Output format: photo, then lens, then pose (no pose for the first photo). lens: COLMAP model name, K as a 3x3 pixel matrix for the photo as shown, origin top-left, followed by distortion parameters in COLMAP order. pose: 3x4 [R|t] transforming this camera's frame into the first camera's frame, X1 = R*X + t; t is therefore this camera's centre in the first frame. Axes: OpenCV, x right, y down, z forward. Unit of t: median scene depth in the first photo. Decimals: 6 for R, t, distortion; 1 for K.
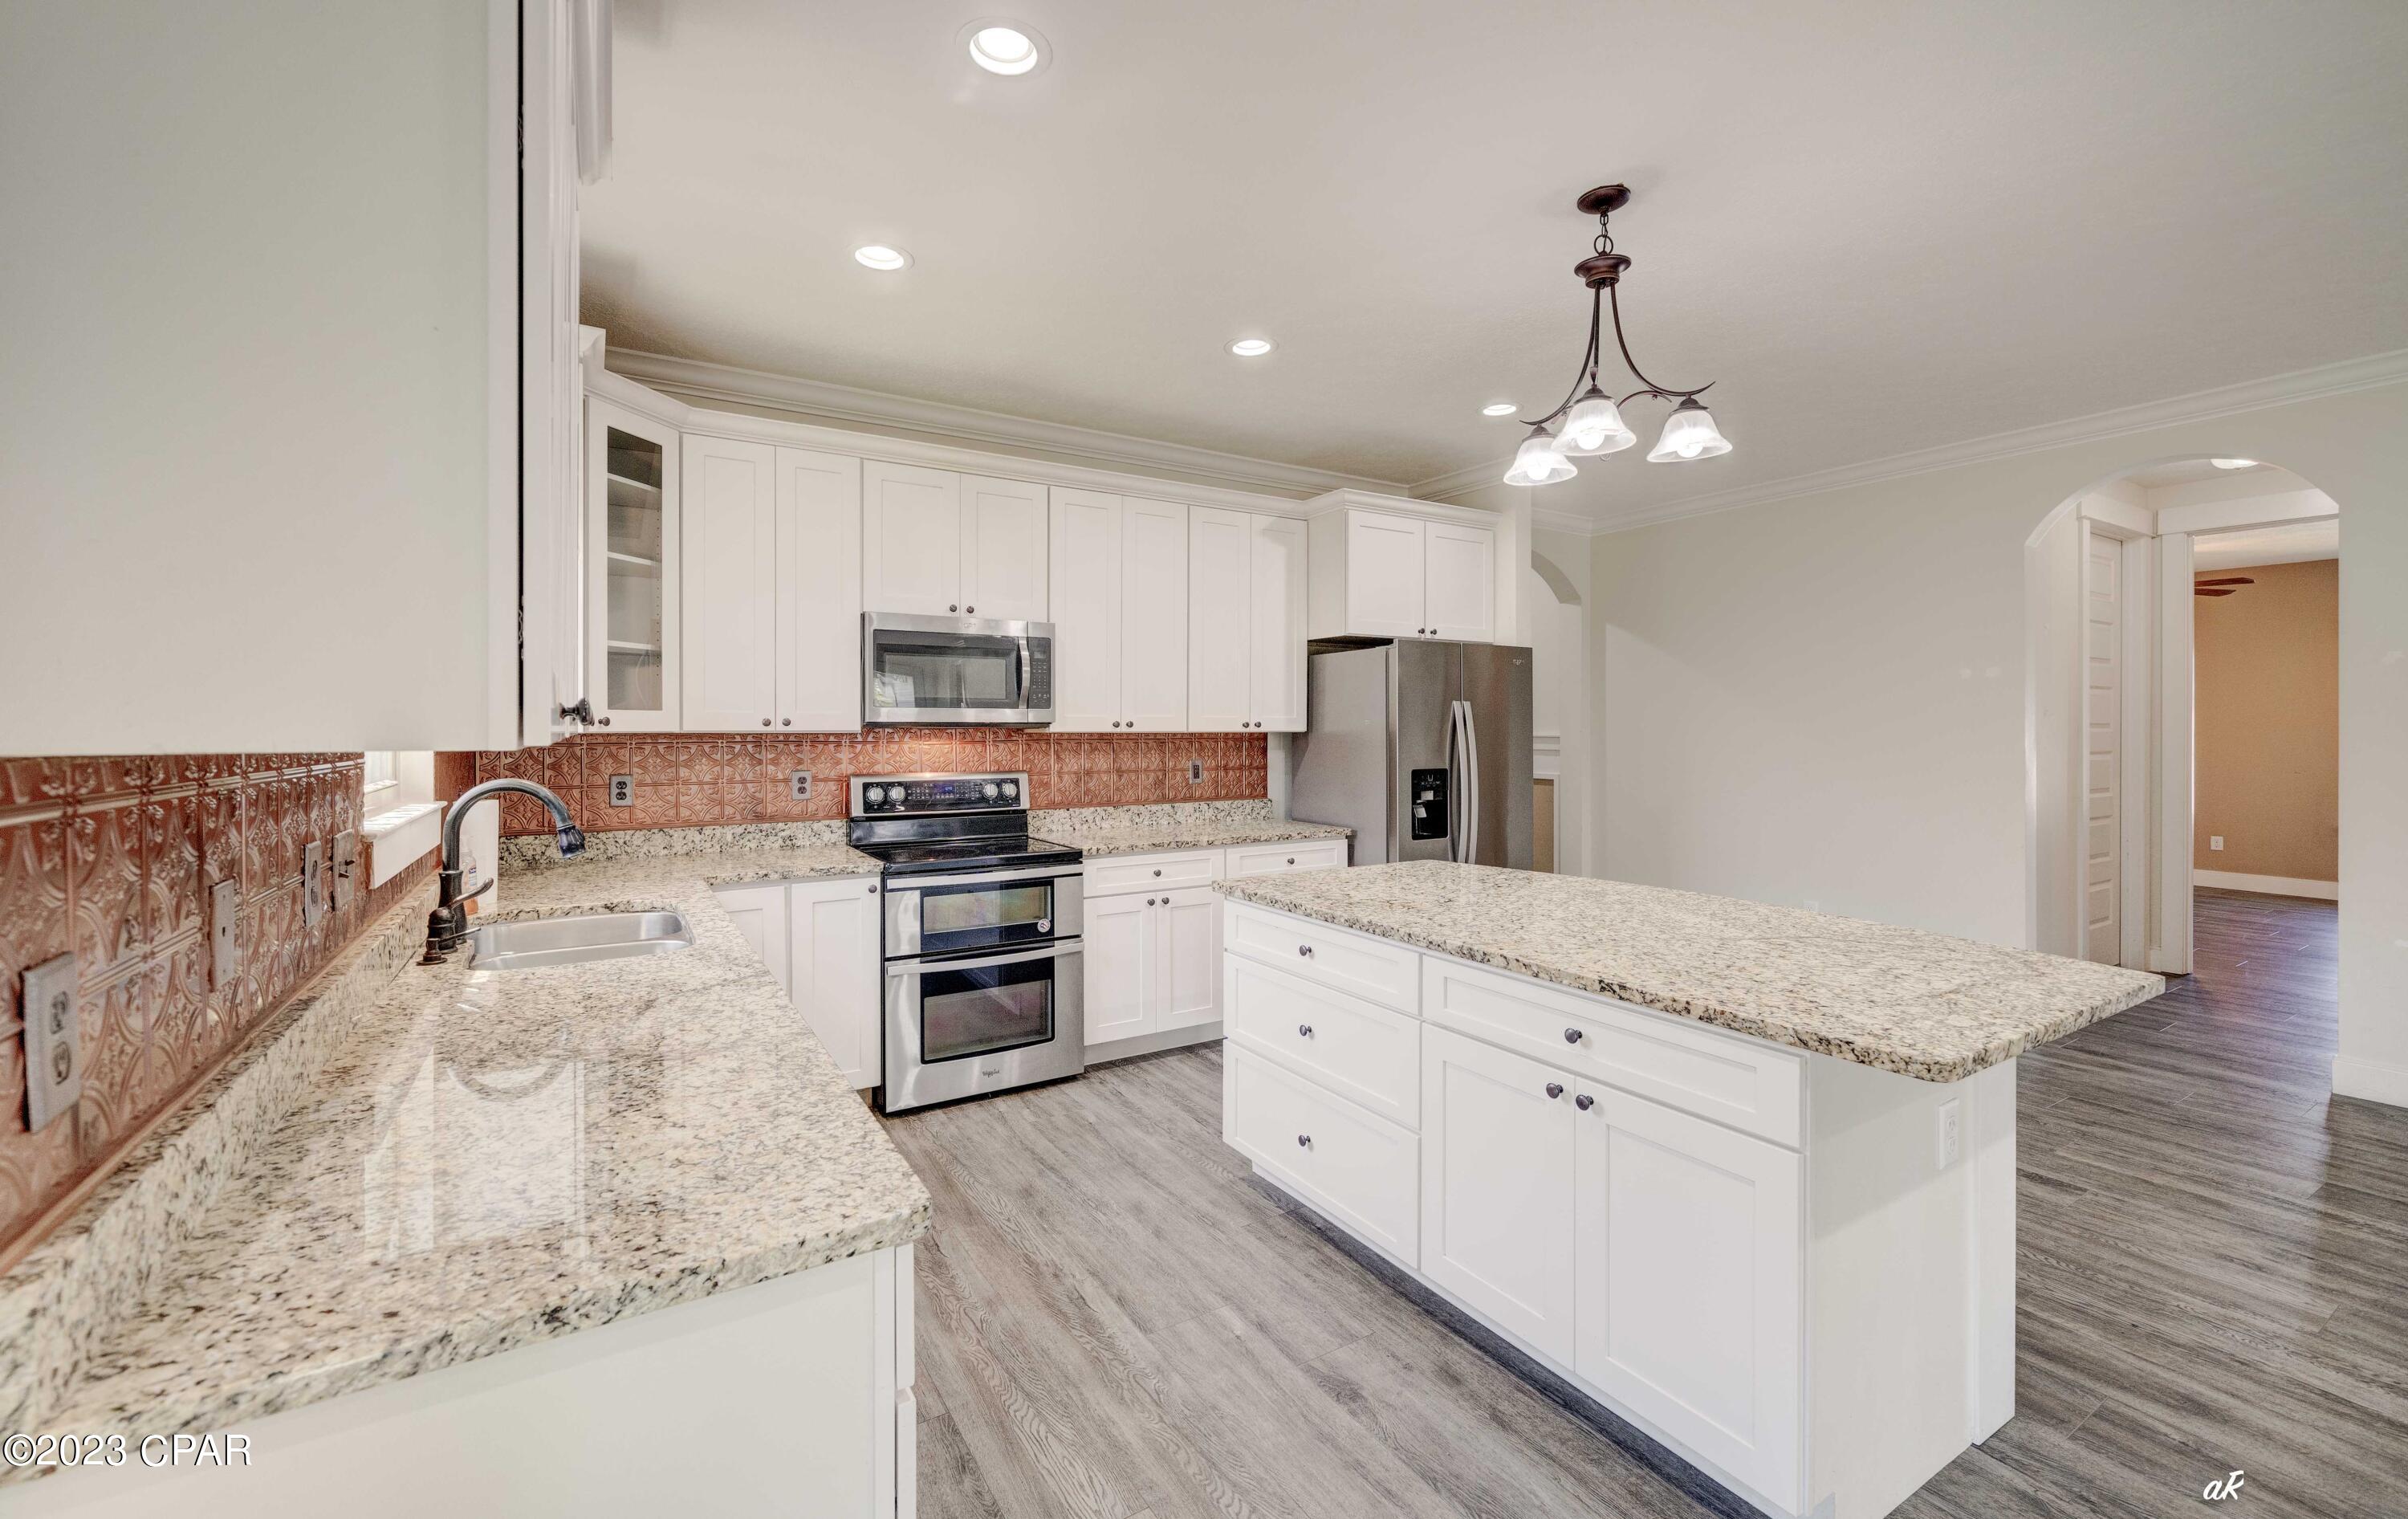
lens RADIAL K [[981.3, 0, 1208.6], [0, 981.3, 735.7], [0, 0, 1]] dist [0.001626, 0.000121]
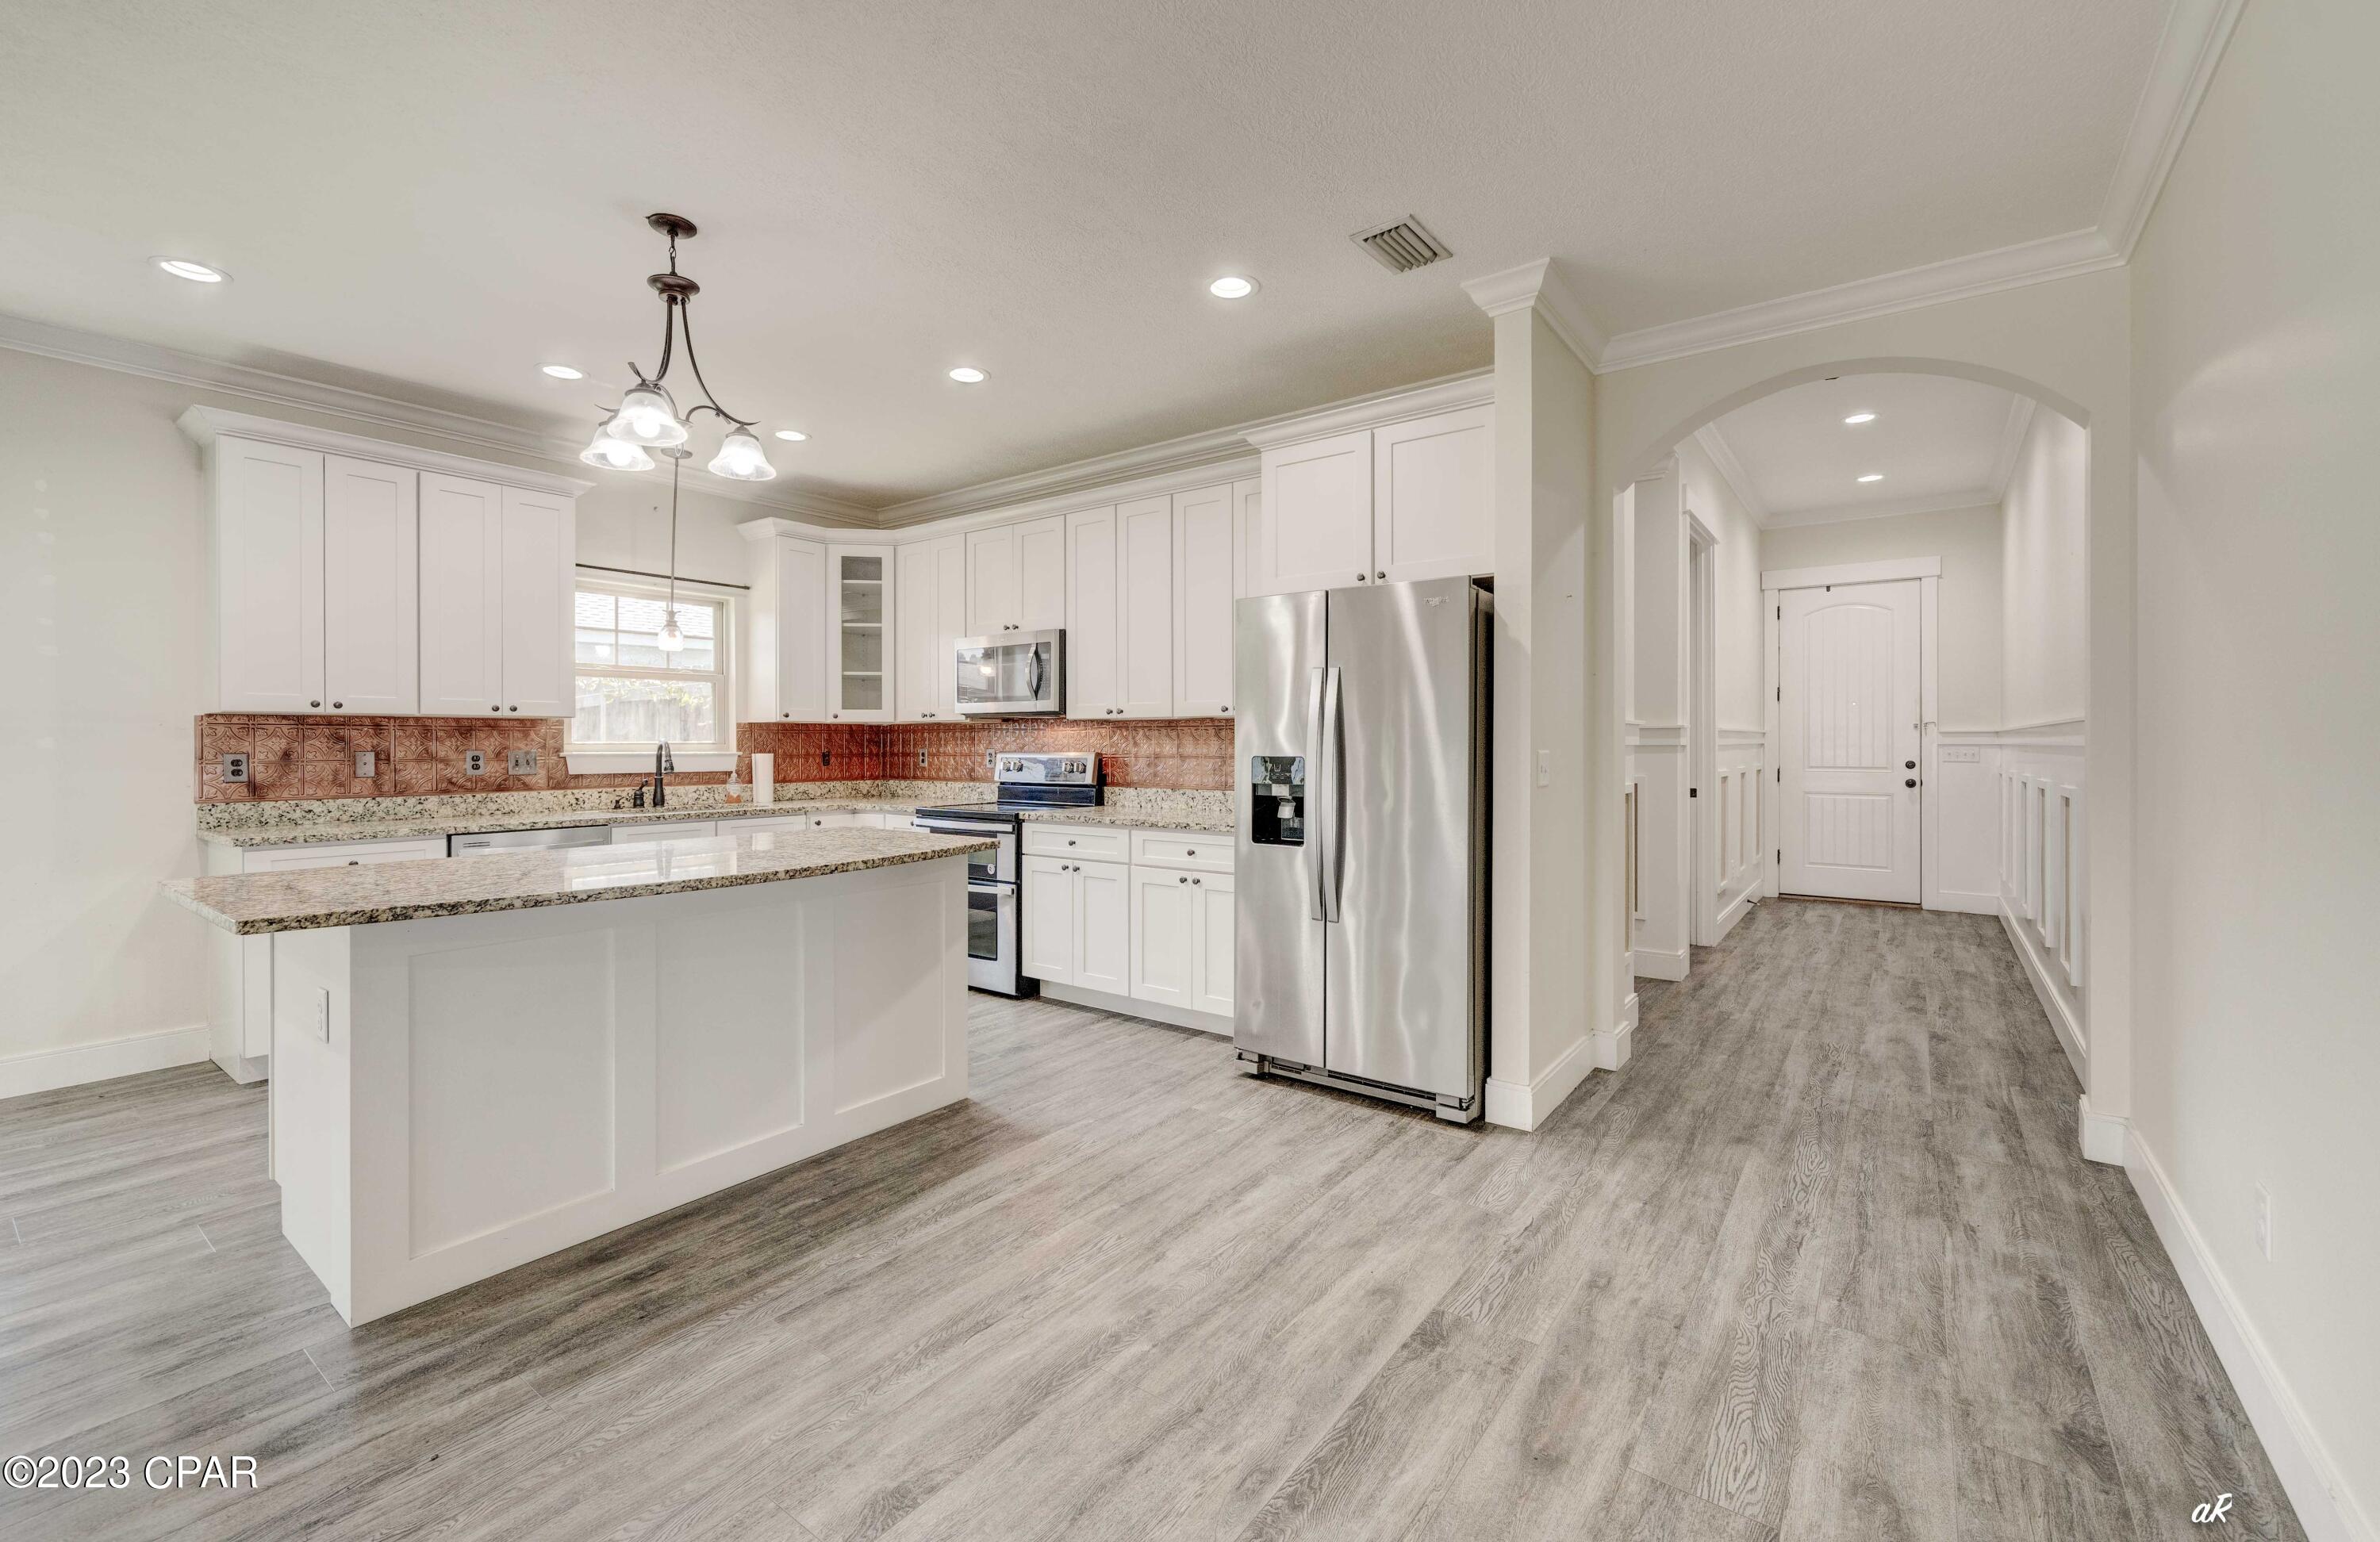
lens RADIAL K [[987.3, 0, 1186.9], [0, 987.3, 750.7], [0, 0, 1]] dist [0.004284, 0.000223]
pose [[0.371785, 0.010351, -0.928261, 1.113913], [-0.007224, 0.999940, 0.008256, 0.025877], [0.928291, 0.003636, 0.371837, 0.748990]]
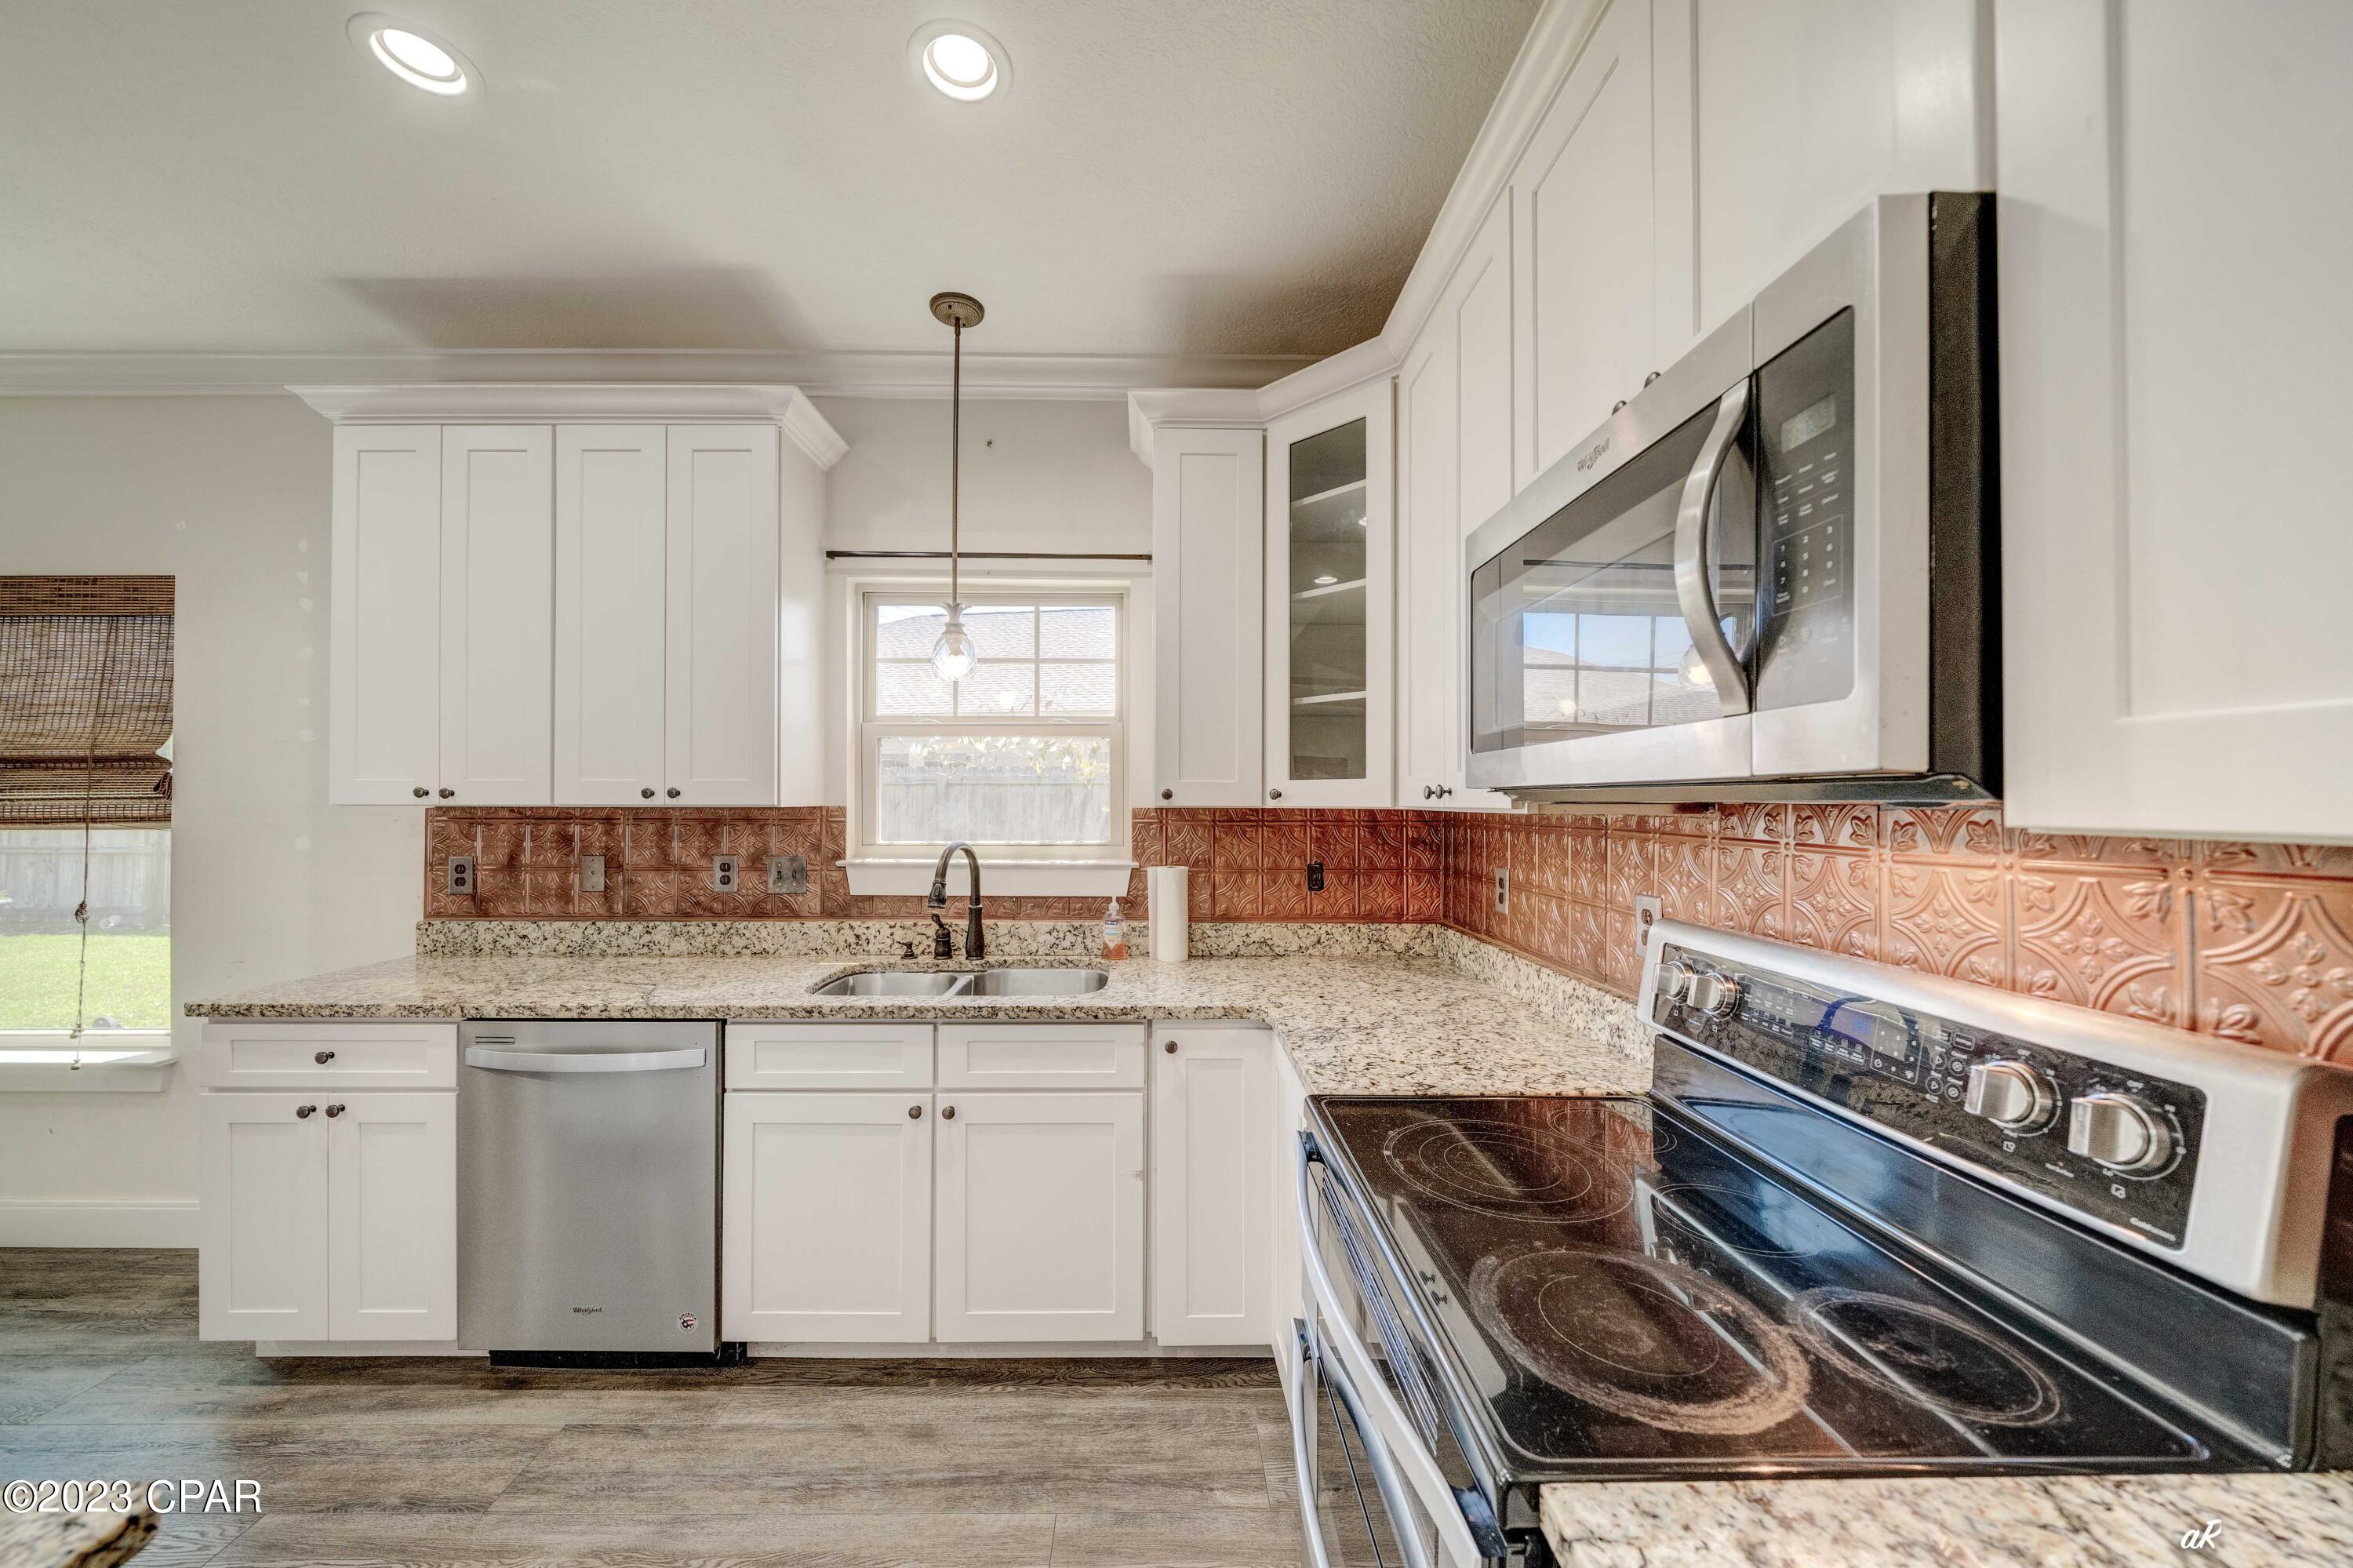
lens RADIAL K [[811.2, 0, 1152.2], [0, 811.2, 792.4], [0, 0, 1]] dist [-0.005846, 0.000913]
pose [[-0.508420, -0.008824, -0.861064, 0.057383], [-0.008295, 0.999951, -0.005349, -0.008542], [0.861069, 0.004423, -0.508468, 1.024296]]
